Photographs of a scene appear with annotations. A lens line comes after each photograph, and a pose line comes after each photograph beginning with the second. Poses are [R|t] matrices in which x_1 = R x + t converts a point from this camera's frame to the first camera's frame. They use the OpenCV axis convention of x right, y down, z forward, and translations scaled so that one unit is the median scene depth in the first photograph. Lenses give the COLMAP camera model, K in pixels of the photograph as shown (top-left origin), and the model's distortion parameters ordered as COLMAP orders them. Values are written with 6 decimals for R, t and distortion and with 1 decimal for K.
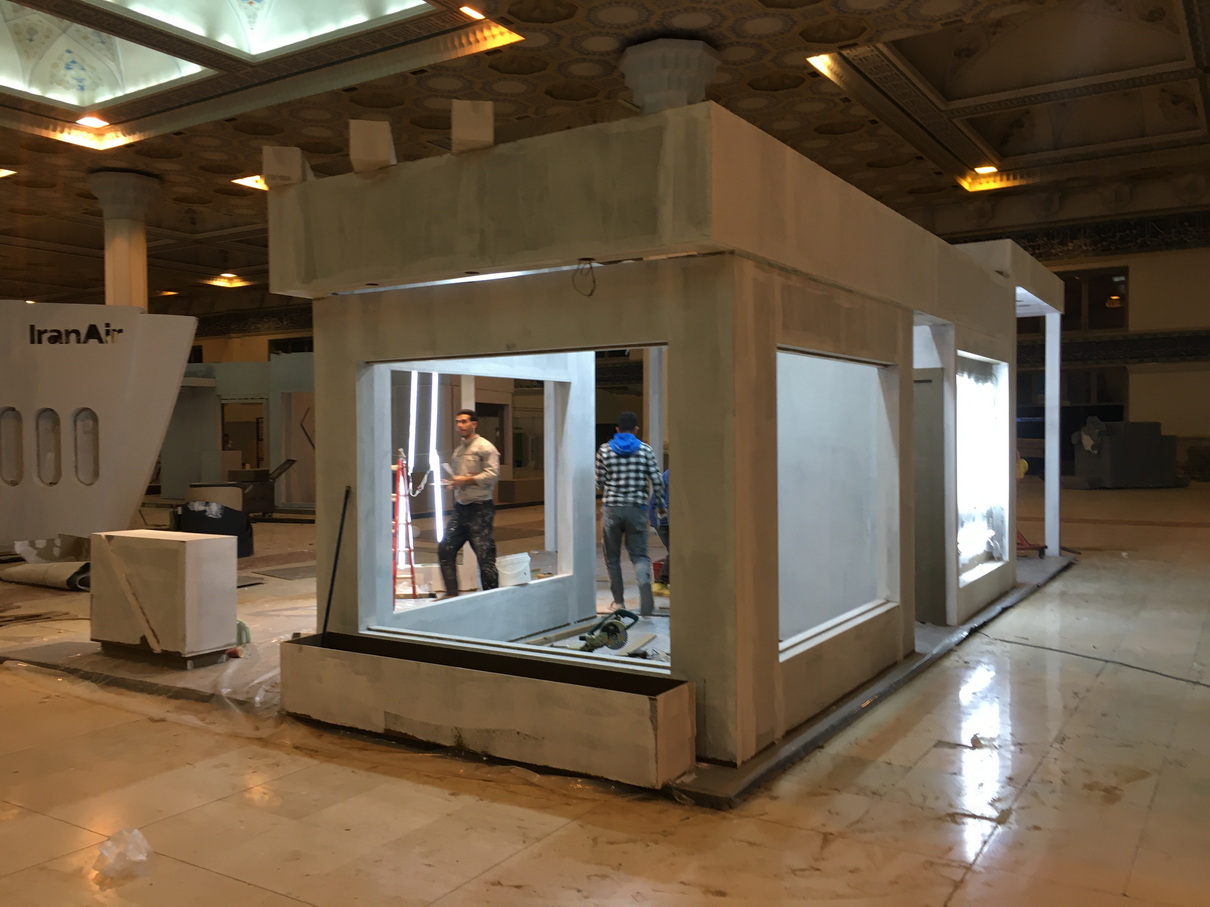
lens RADIAL K [[1027.7, 0, 599.2], [0, 1027.7, 453.2], [0, 0, 1]] dist [0.088445, -0.125802]
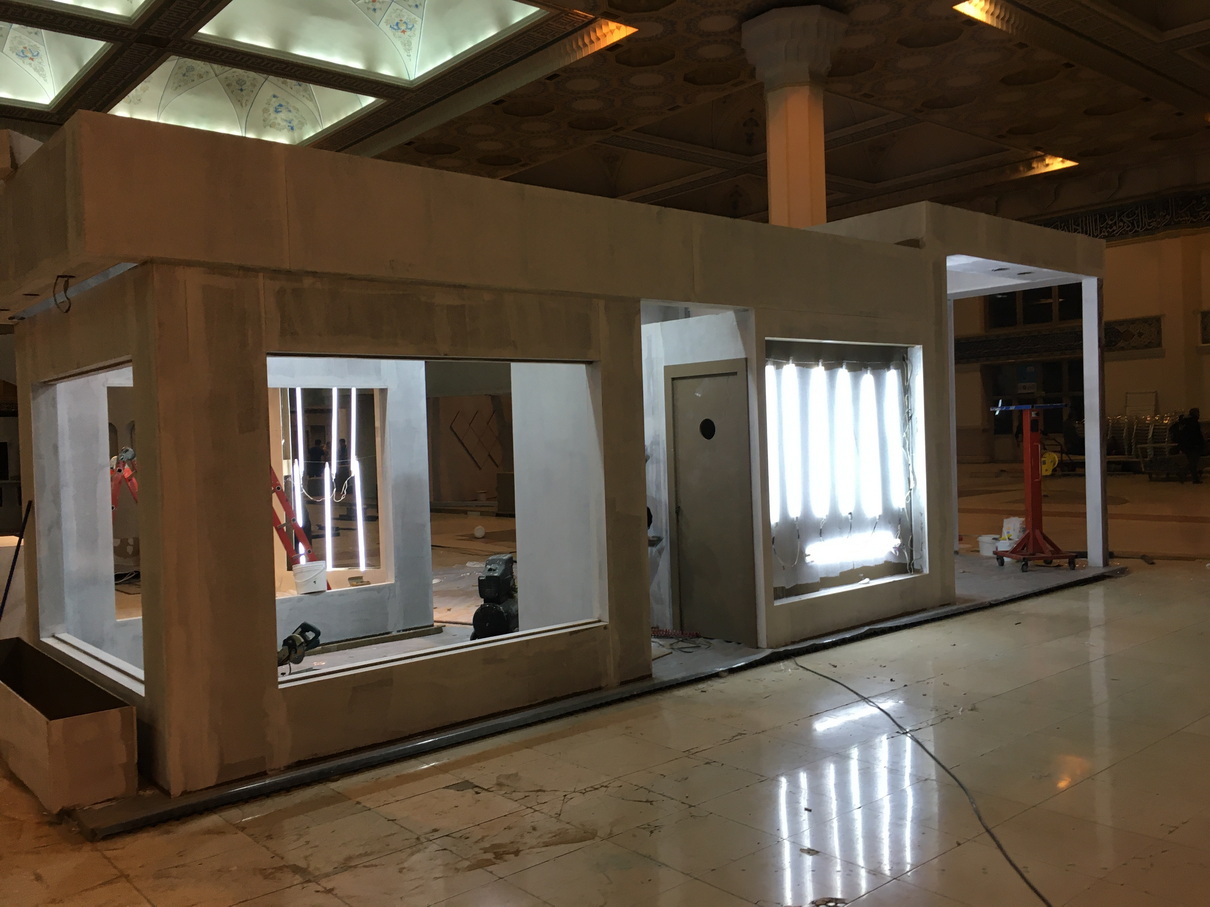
lens RADIAL K [[1027.7, 0, 595.6], [0, 1027.7, 453.2], [0, 0, 1]] dist [0.088445, -0.125802]
pose [[0.955101, -0.017713, -0.295750, 0.173904], [0.019937, 0.999791, 0.004507, -0.002720], [0.295608, -0.010201, 0.955255, 0.042350]]
